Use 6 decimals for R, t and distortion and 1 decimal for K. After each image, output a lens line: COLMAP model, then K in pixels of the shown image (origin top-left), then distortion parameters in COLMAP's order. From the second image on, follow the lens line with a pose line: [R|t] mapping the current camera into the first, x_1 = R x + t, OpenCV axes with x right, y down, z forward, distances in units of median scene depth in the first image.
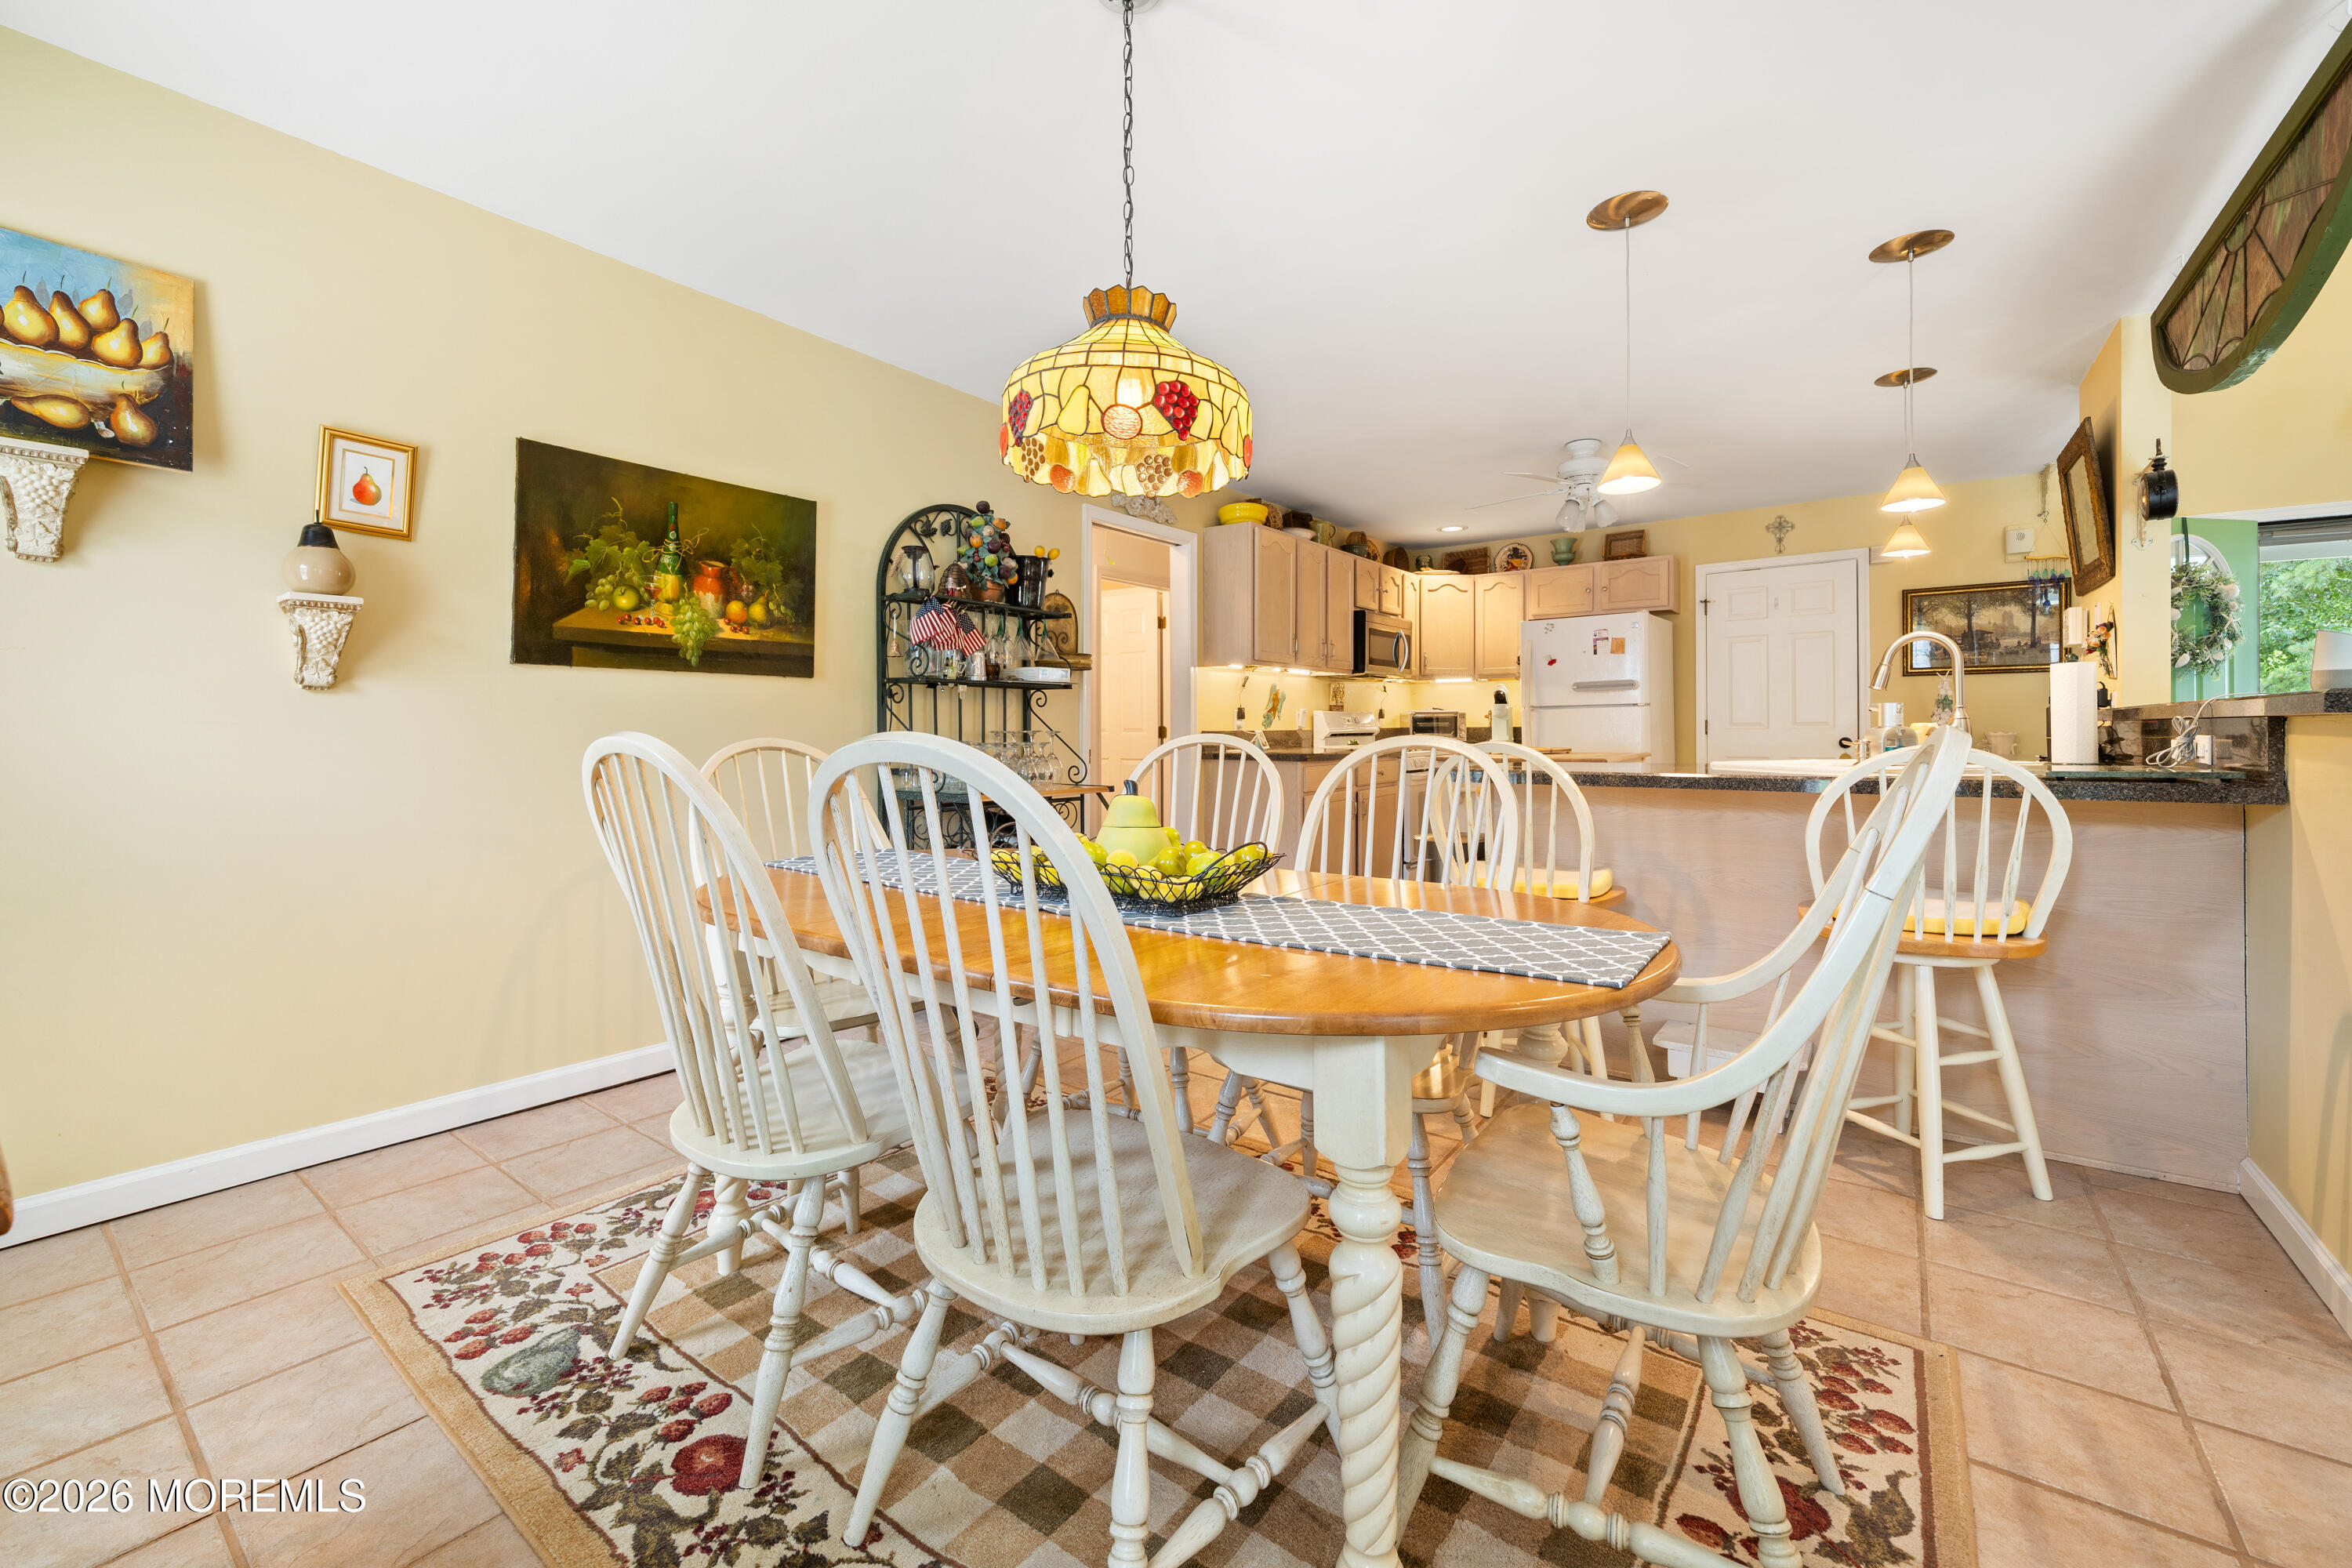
lens RADIAL K [[945.6, 0, 1191.4], [0, 945.6, 735.7], [0, 0, 1]] dist [-0.002420, 0.000156]
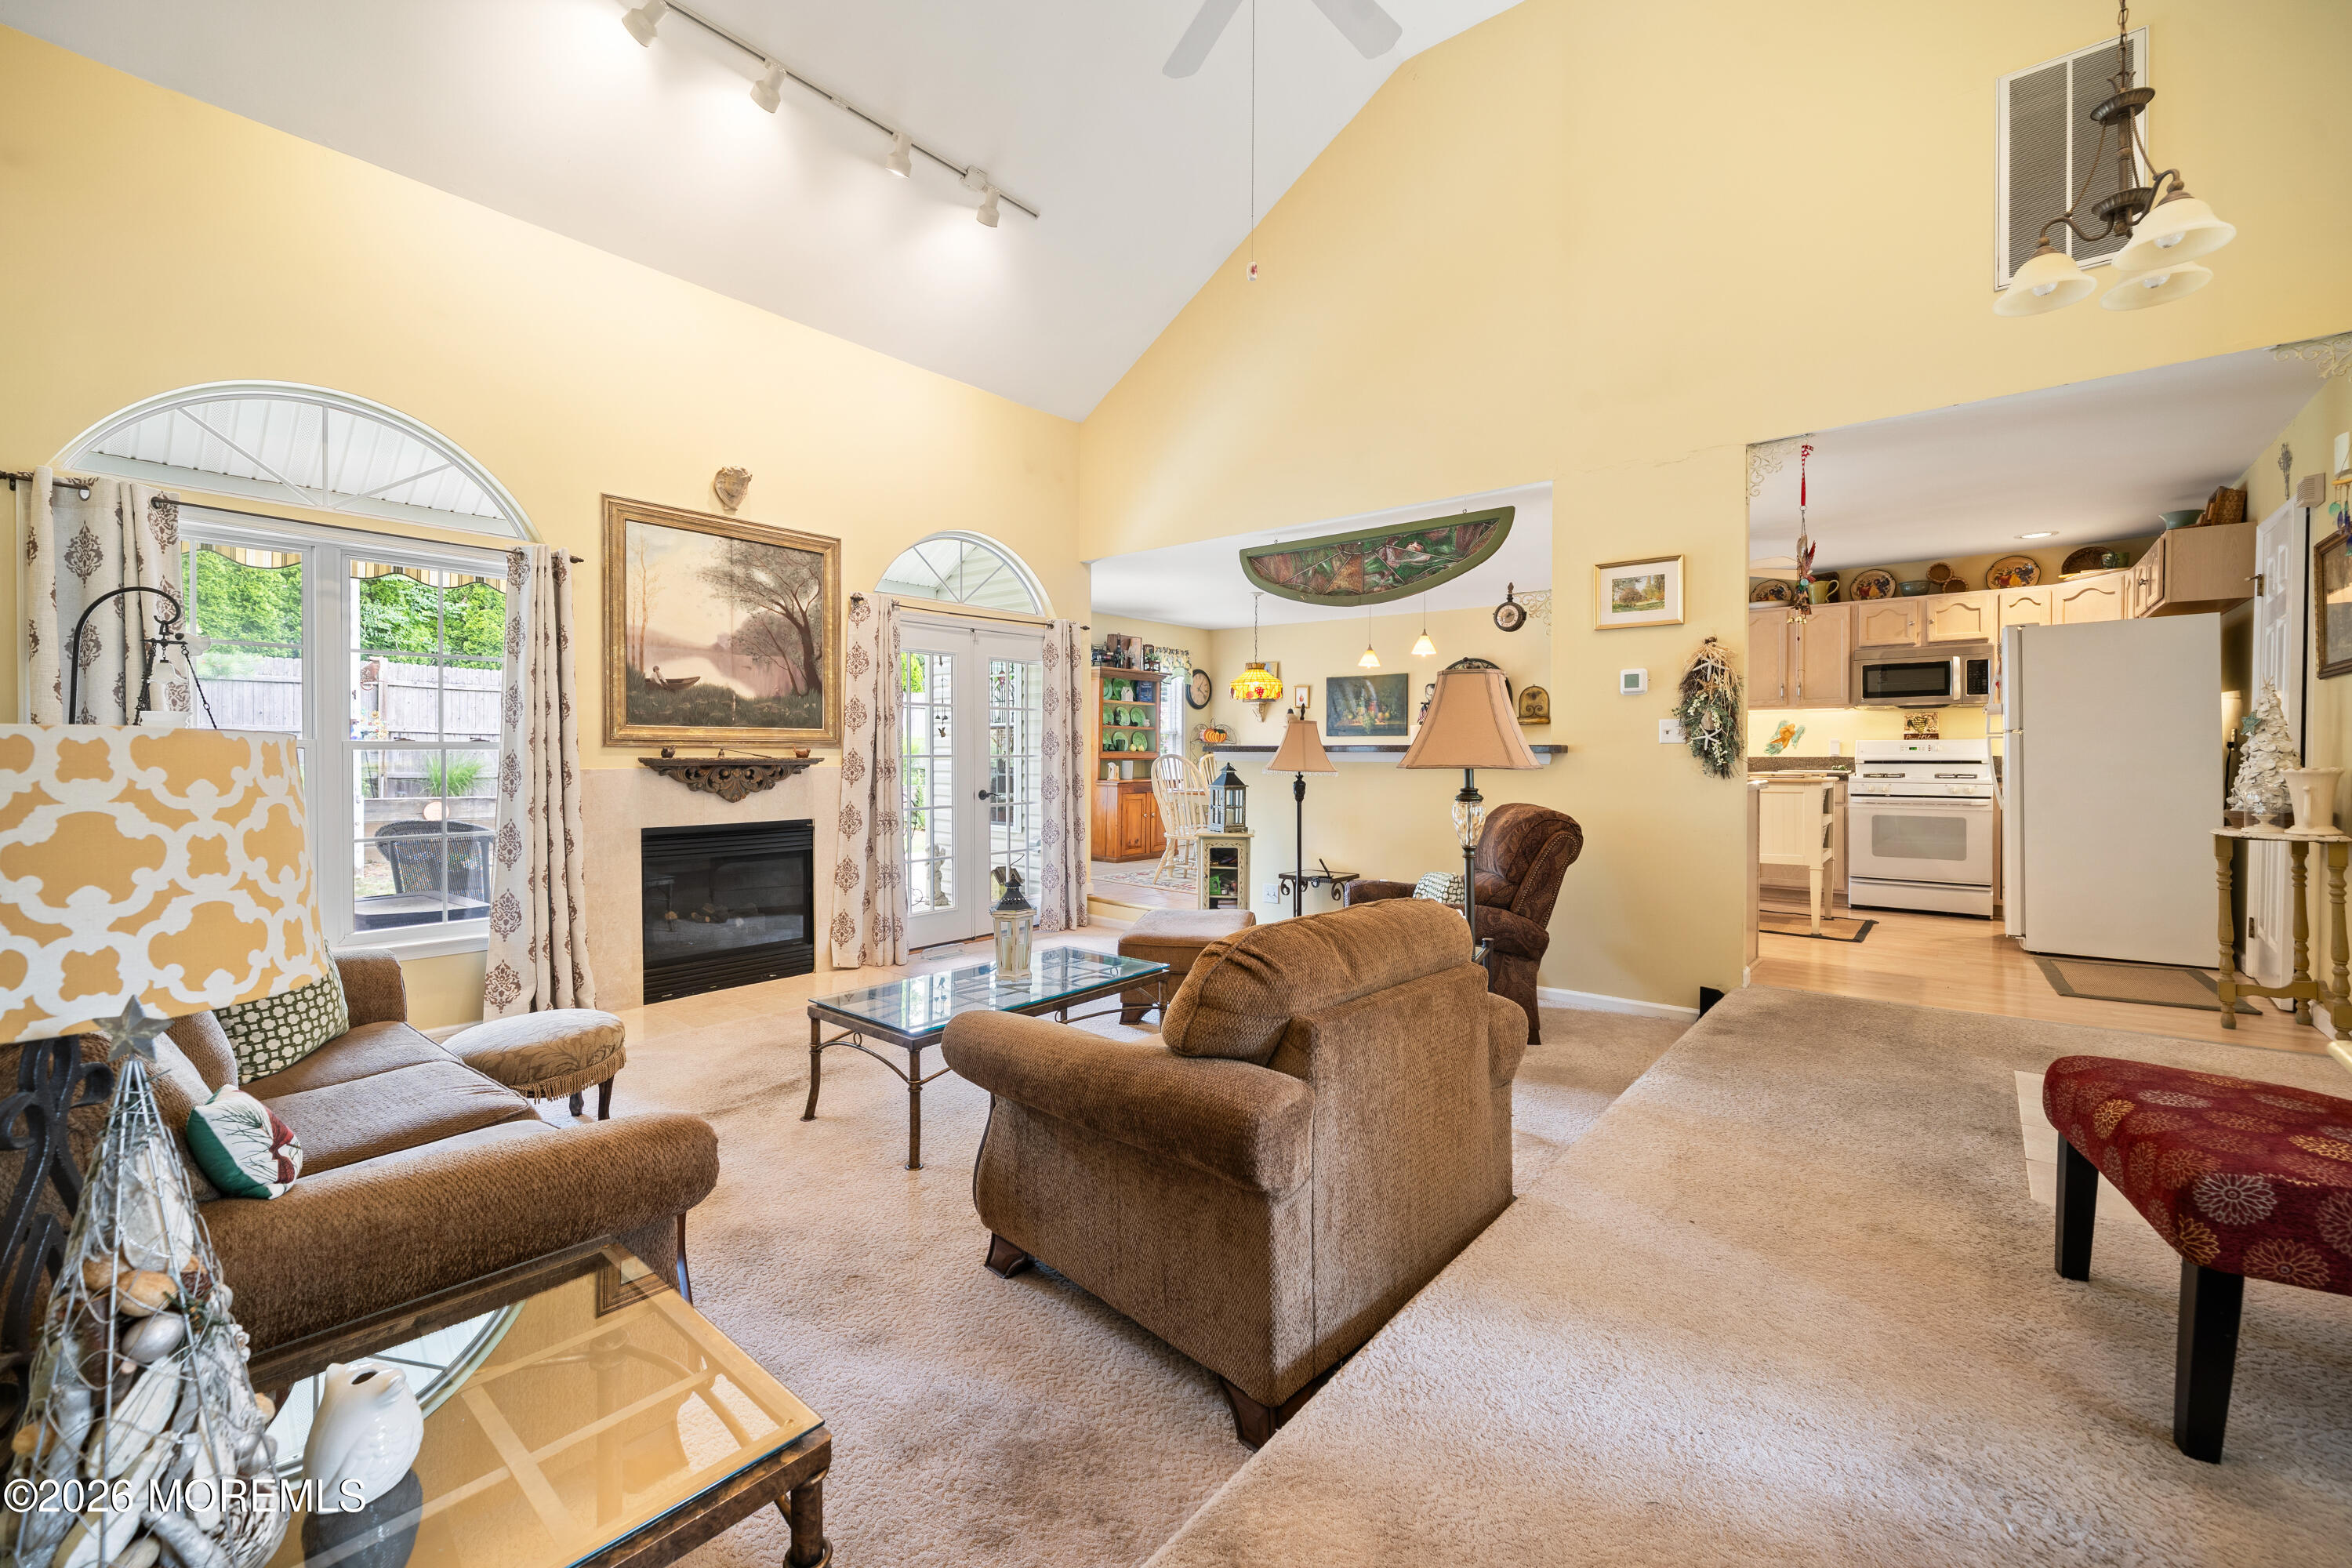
lens RADIAL K [[945.6, 0, 1168.0], [0, 945.6, 766.7], [0, 0, 1]] dist [-0.002420, 0.000156]
pose [[-0.065090, 0.019118, -0.997696, 2.859098], [-0.008405, 0.999770, 0.019706, -0.019691], [0.997844, 0.009669, -0.064914, 0.538503]]
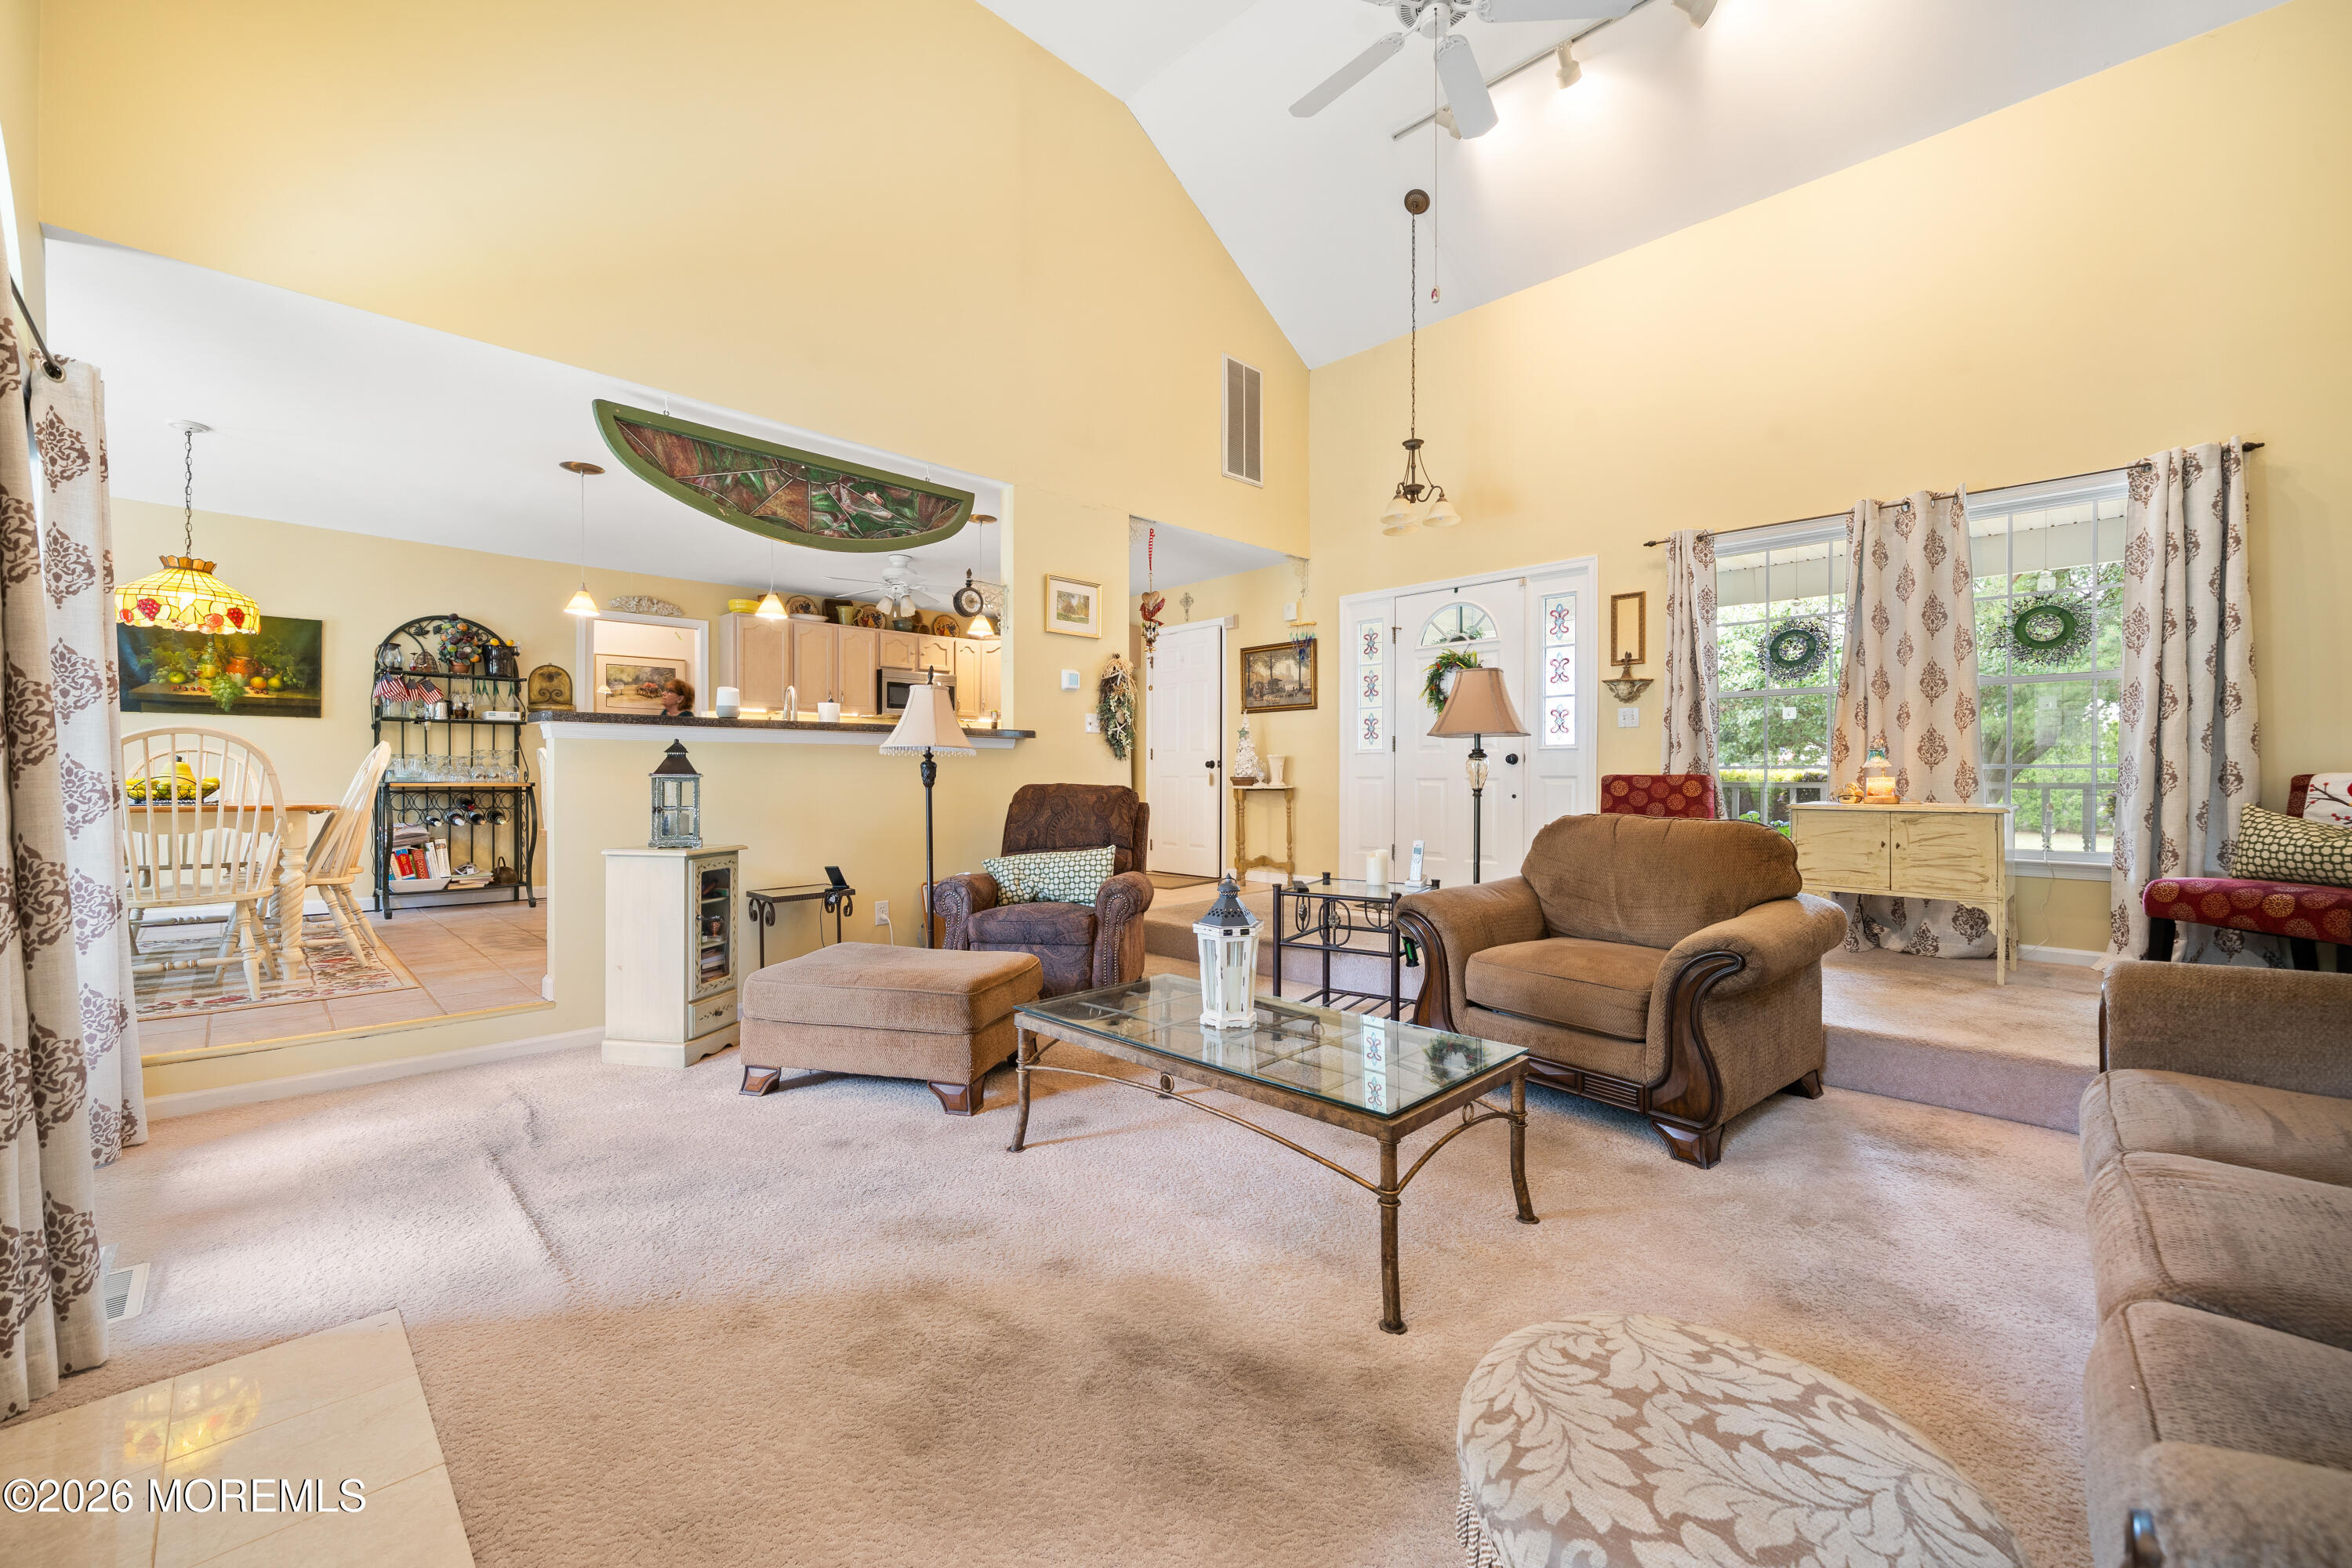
lens RADIAL K [[945.6, 0, 1179.1], [0, 945.6, 783.0], [0, 0, 1]] dist [-0.002420, 0.000156]
pose [[0.988825, 0.003288, -0.149044, 1.722043], [-0.003248, 0.999995, 0.000514, 0.065791], [0.149045, -0.000024, 0.988830, -0.623311]]
